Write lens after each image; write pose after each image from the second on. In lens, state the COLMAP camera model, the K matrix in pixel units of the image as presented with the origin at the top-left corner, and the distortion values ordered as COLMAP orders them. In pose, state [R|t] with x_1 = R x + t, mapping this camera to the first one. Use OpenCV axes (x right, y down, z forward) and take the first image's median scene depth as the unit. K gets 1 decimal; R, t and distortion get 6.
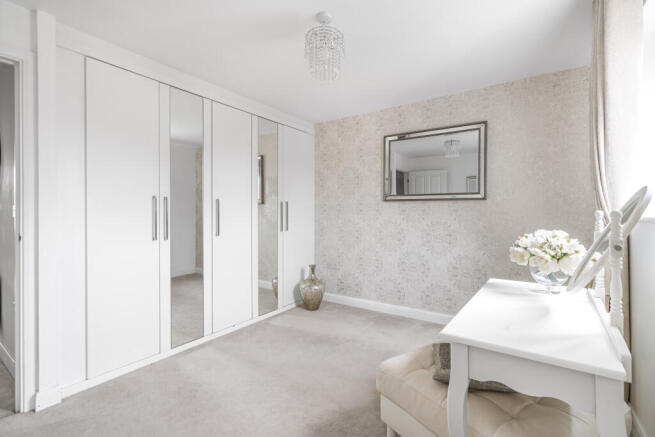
lens RADIAL K [[297.1, 0, 326.4], [0, 297.1, 215.5], [0, 0, 1]] dist [0.001481, -0.000041]
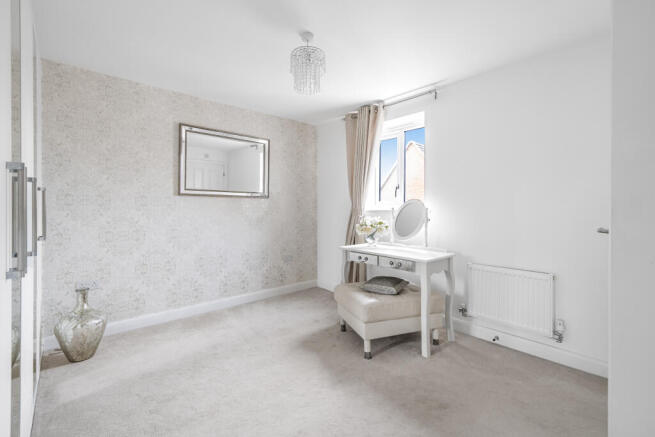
lens RADIAL K [[297.1, 0, 328.4], [0, 297.1, 212.4], [0, 0, 1]] dist [0.001481, -0.000041]
pose [[0.198703, -0.012826, 0.979976, -0.591242], [0.000133, 0.999915, 0.013060, -0.007709], [-0.980060, -0.002465, 0.198687, 0.370228]]
